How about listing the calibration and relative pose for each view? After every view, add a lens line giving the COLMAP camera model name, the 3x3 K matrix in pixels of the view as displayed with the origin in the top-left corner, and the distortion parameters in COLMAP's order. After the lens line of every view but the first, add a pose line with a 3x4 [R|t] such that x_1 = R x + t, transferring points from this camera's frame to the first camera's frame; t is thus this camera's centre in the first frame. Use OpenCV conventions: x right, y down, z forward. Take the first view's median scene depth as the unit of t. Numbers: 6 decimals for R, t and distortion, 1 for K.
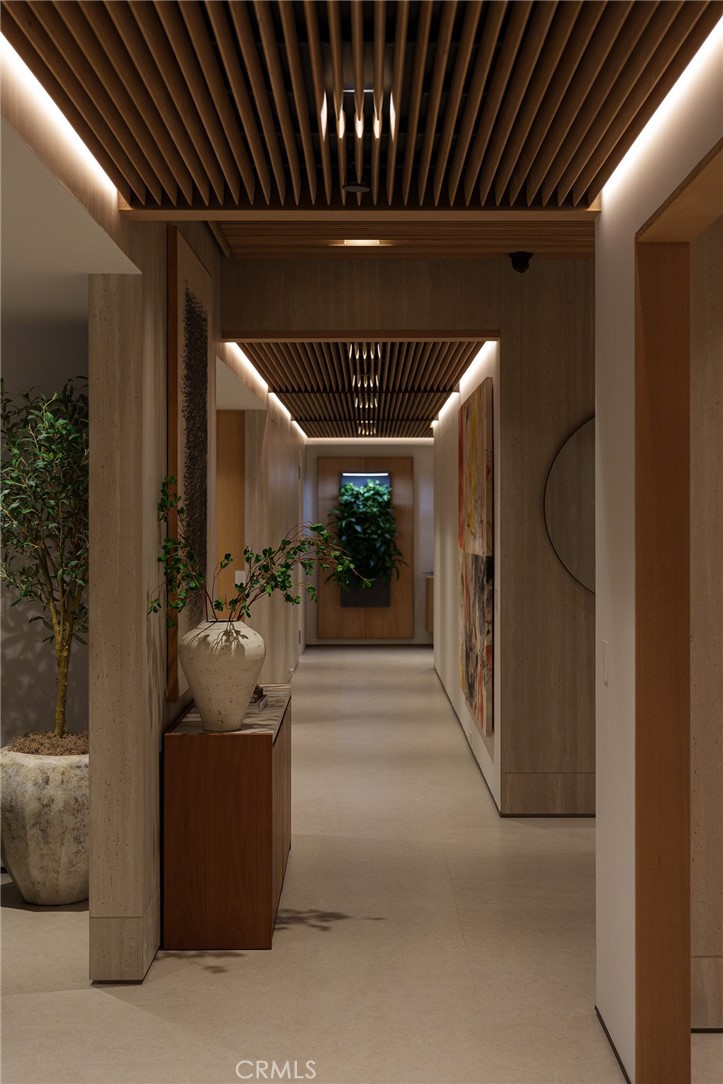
lens RADIAL K [[1533.3, 0, 361.5], [0, 1533.3, 542.0], [0, 0, 1]] dist [0.023853, -0.168250]
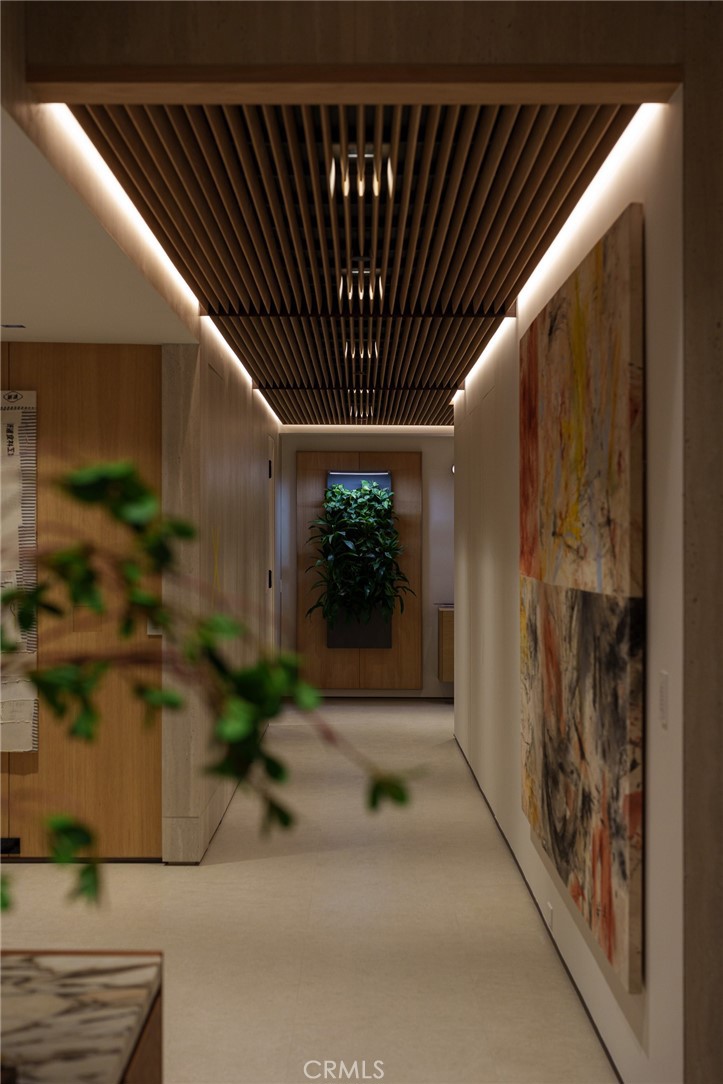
lens RADIAL K [[1533.3, 0, 361.5], [0, 1533.3, 542.0], [0, 0, 1]] dist [0.023853, -0.168250]
pose [[0.999985, 0.002026, 0.005124, -0.000100], [-0.001960, 0.999914, -0.012993, -0.000457], [-0.005150, 0.012982, 0.999902, 0.248549]]
